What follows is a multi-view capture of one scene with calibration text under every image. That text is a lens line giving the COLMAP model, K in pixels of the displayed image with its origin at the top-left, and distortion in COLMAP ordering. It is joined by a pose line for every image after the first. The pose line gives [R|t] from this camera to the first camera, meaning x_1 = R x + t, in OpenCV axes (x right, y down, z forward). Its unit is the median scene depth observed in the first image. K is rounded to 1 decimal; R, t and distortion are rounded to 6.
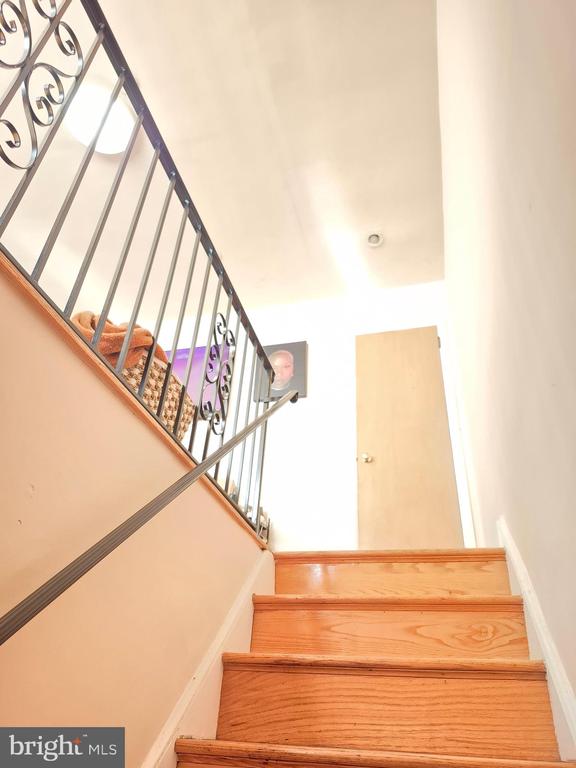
lens RADIAL K [[534.9, 0, 286.1], [0, 534.9, 382.3], [0, 0, 1]] dist [0.065363, -0.061085]
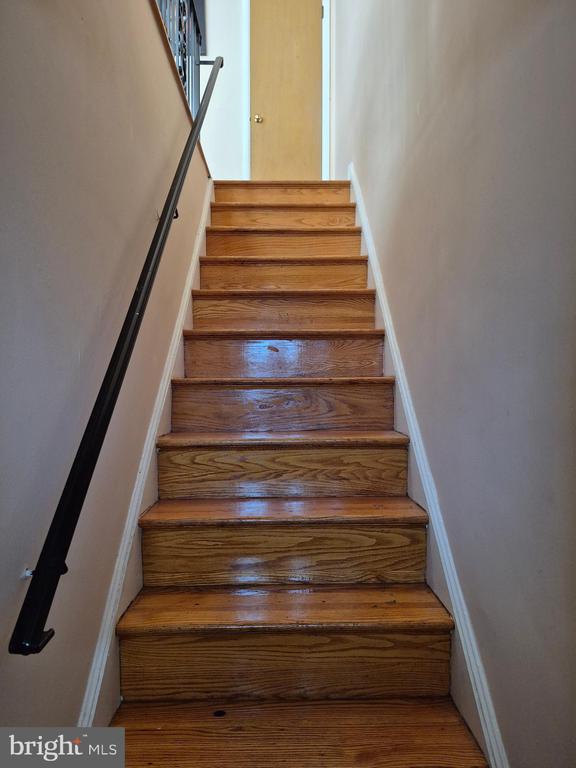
lens RADIAL K [[534.9, 0, 285.9], [0, 534.9, 385.6], [0, 0, 1]] dist [0.065363, -0.061085]
pose [[0.959006, -0.058866, 0.277204, -0.326409], [-0.107639, 0.829211, 0.548474, -0.083551], [-0.262147, -0.555828, 0.788882, -0.705037]]
